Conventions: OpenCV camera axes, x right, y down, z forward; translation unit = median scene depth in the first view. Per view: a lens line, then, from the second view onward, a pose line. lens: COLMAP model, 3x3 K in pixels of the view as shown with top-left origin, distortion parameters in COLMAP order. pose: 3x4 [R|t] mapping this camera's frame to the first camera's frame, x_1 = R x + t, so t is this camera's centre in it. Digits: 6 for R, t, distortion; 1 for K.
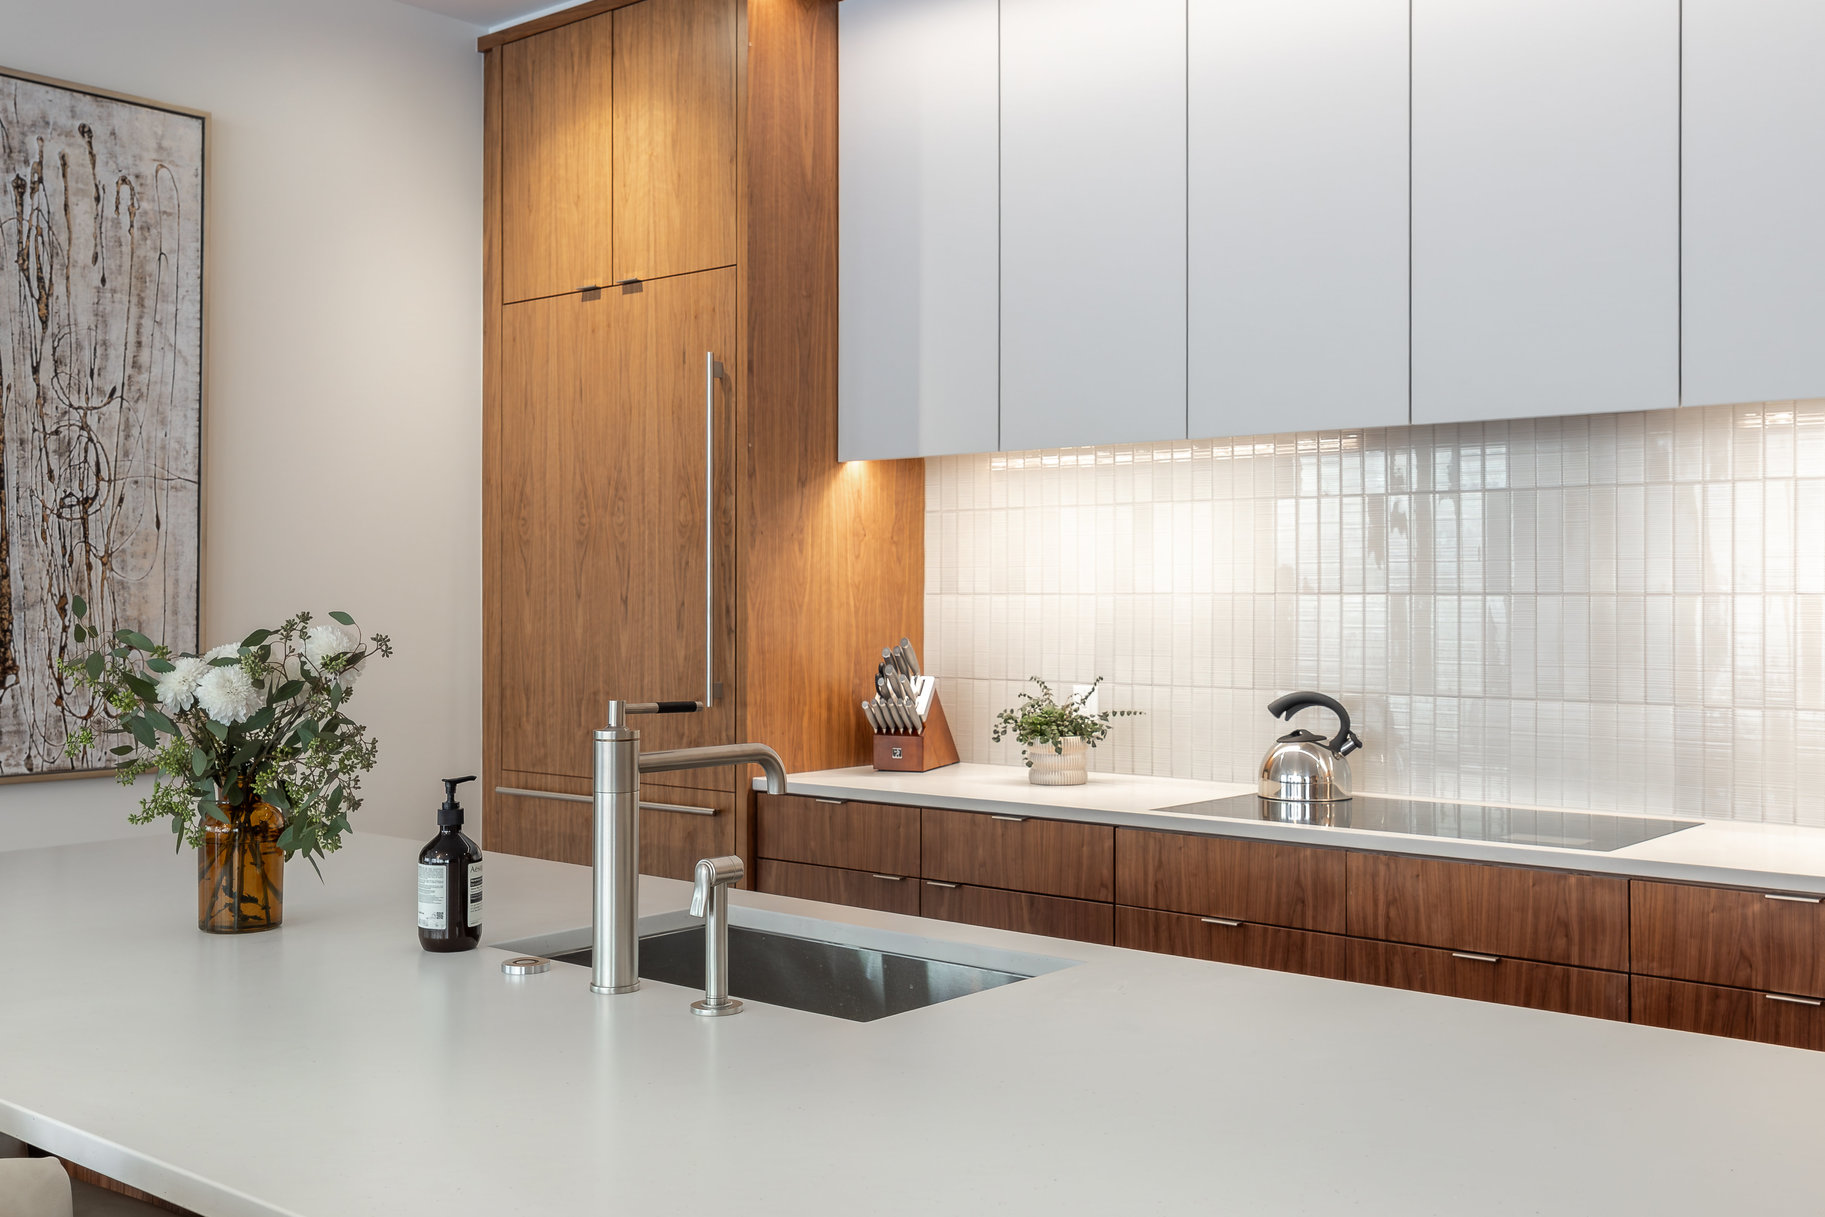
lens RADIAL K [[1818.1, 0, 913.5], [0, 1818.1, 584.9], [0, 0, 1]] dist [-0.001147, -0.002615]
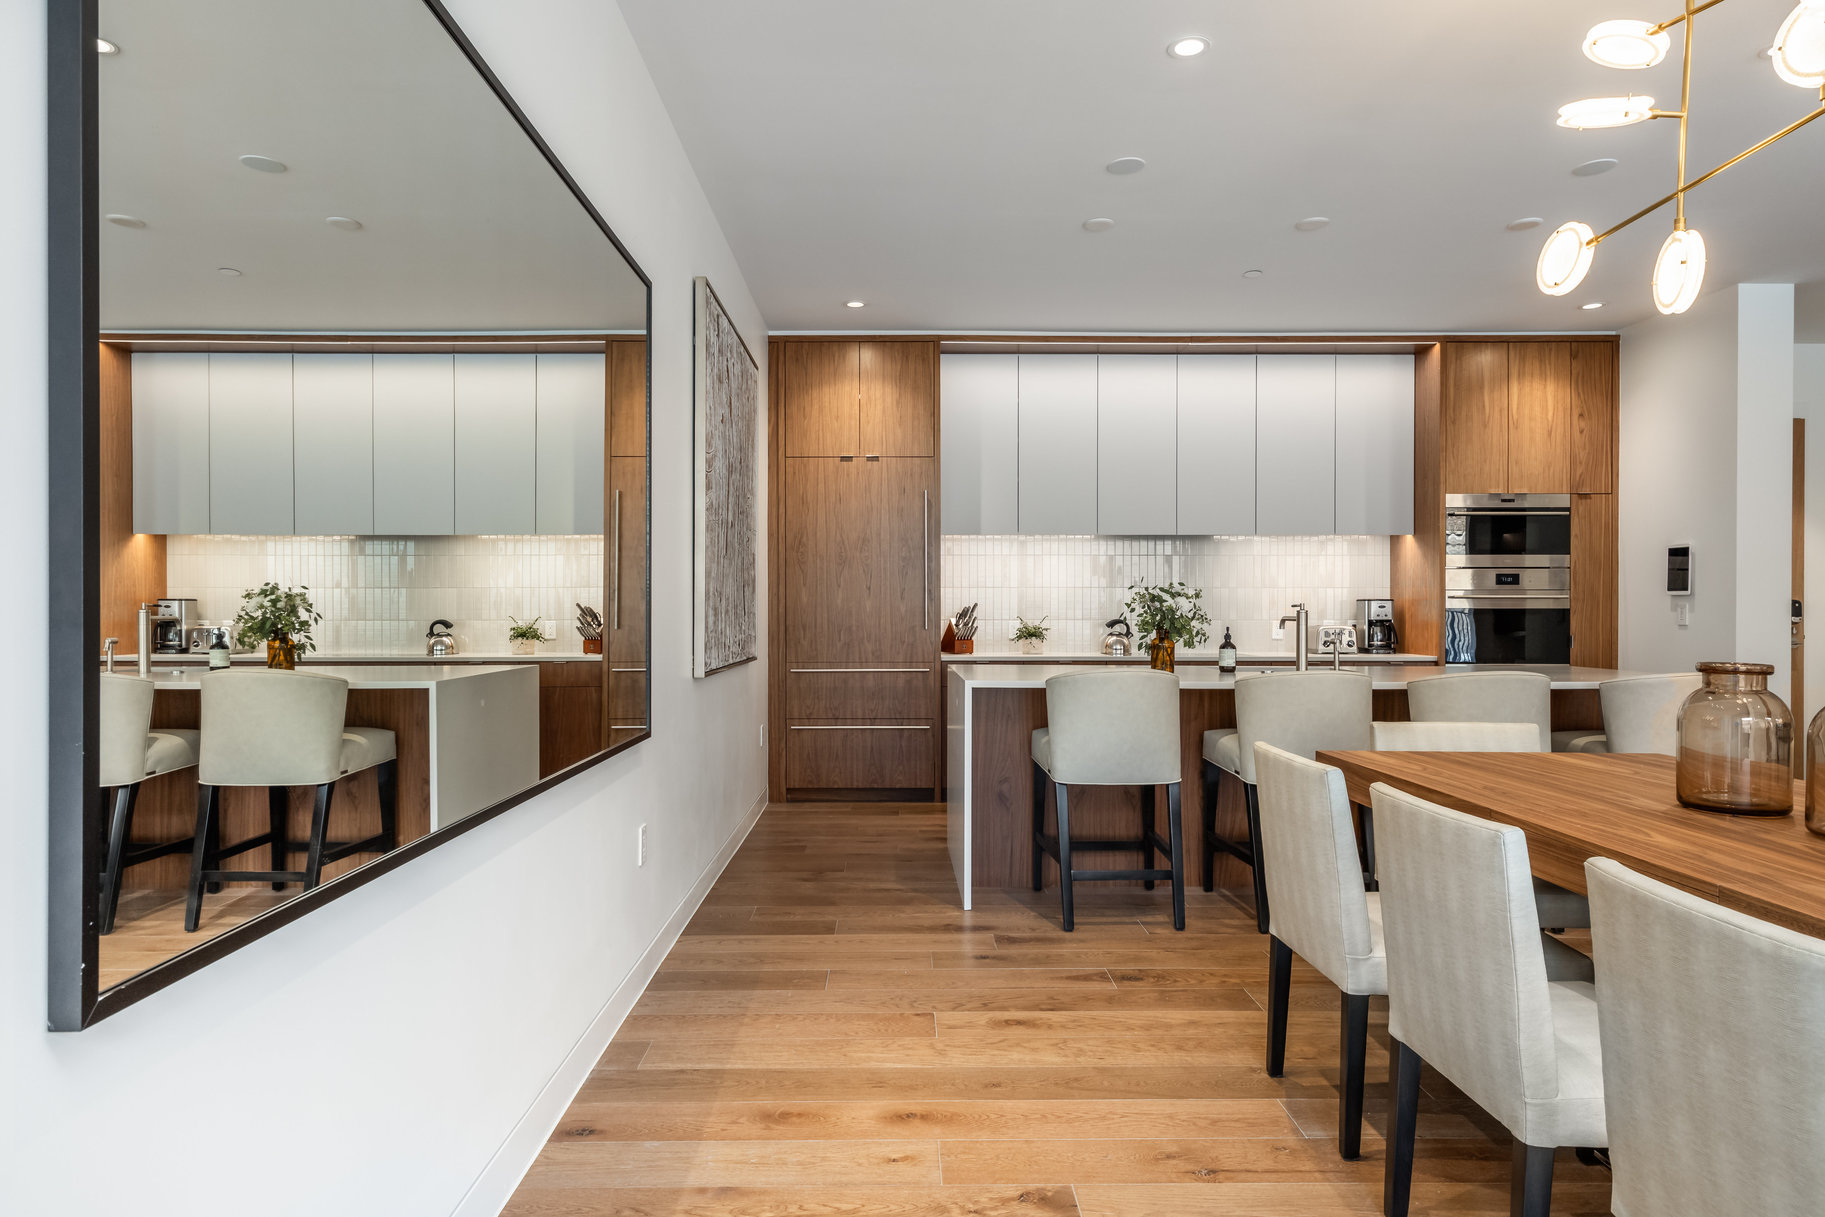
lens RADIAL K [[899.0, 0, 988.7], [0, 899.0, 610.6], [0, 0, 1]] dist [0.000307, -0.000208]
pose [[0.767890, -0.004066, 0.640569, -0.839221], [-0.003456, 0.999939, 0.010491, 0.027083], [-0.640573, -0.010270, 0.767829, -0.025970]]
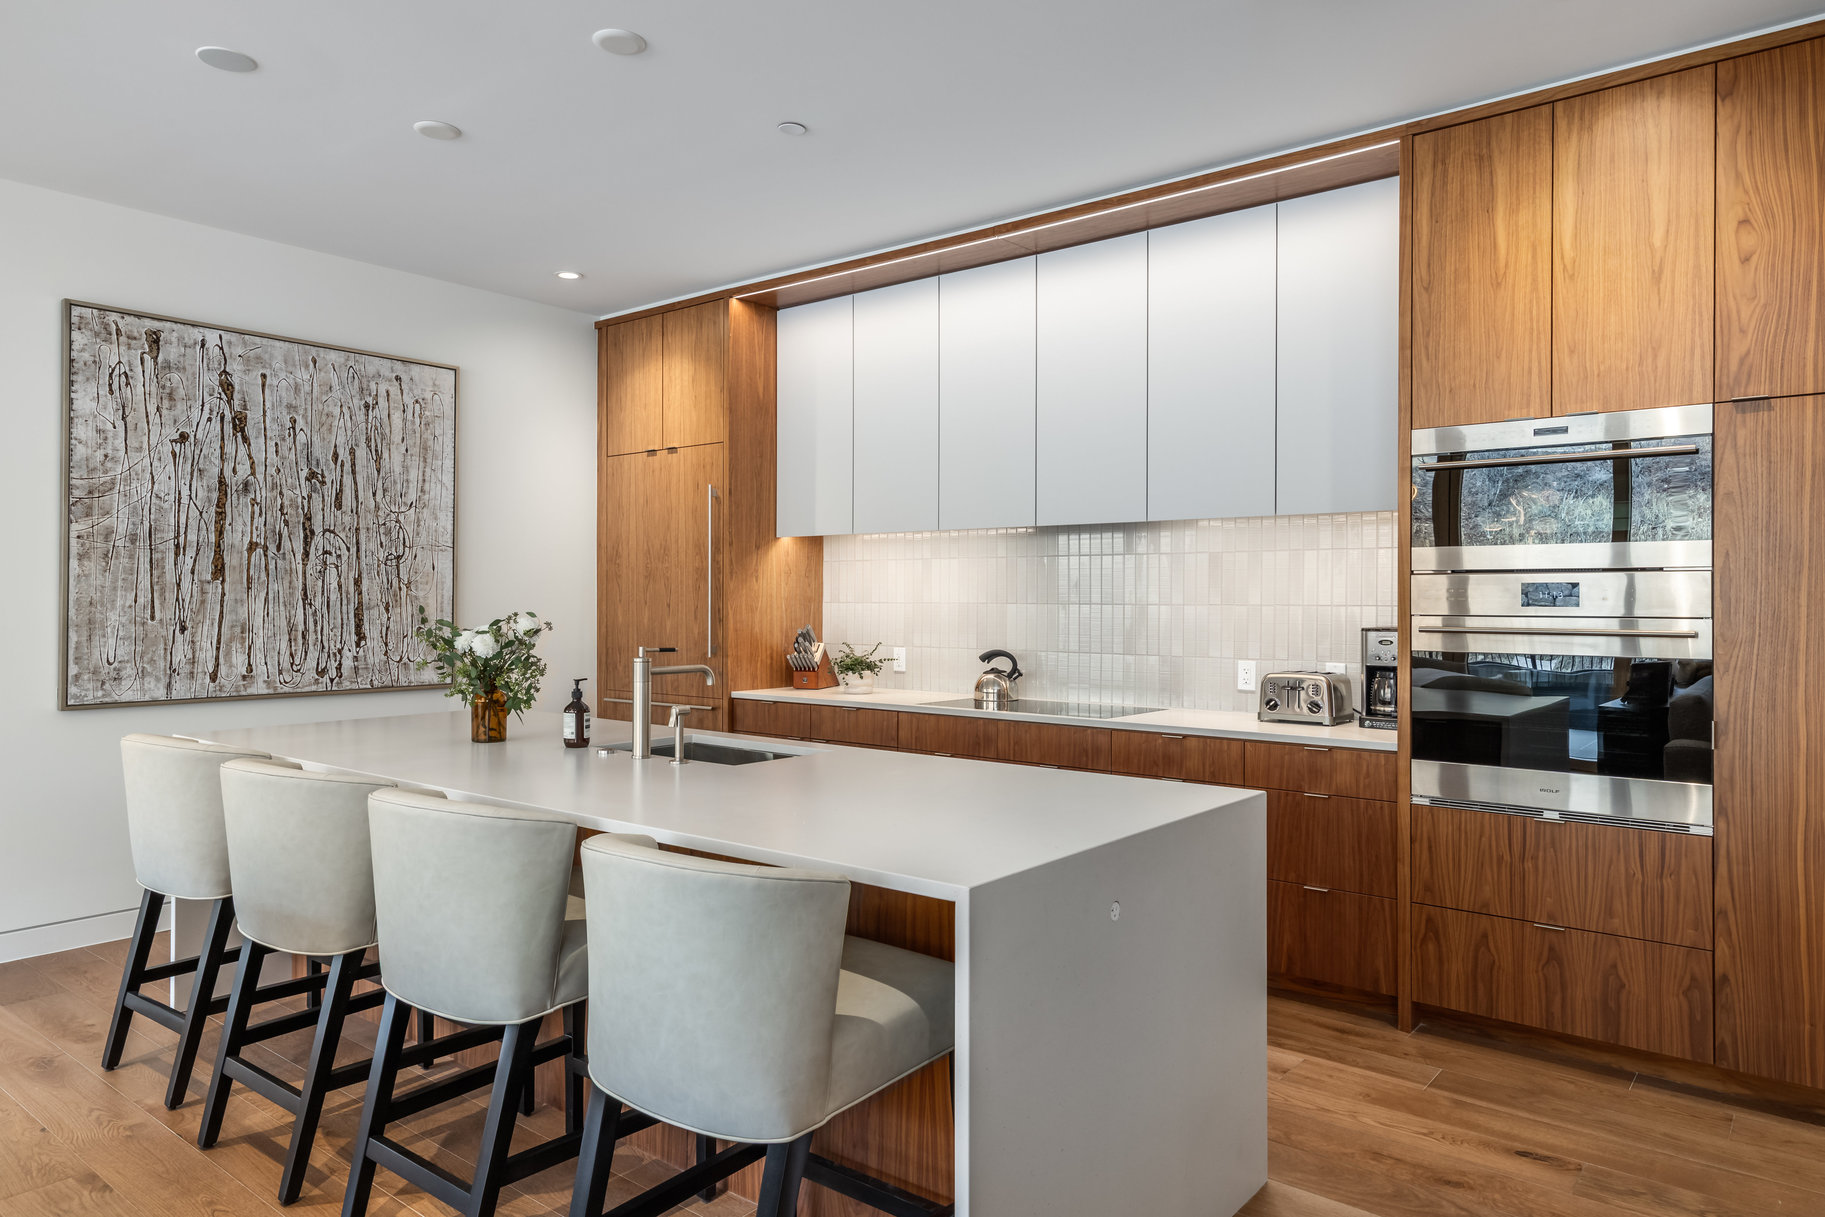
lens RADIAL K [[1034.9, 0, 943.8], [0, 1034.9, 601.9], [0, 0, 1]] dist [0.004477, 0.000480]
pose [[0.996321, 0.002746, 0.085656, 0.050122], [-0.003357, 0.999970, 0.006994, -0.004470], [-0.085634, -0.007256, 0.996300, -0.183956]]
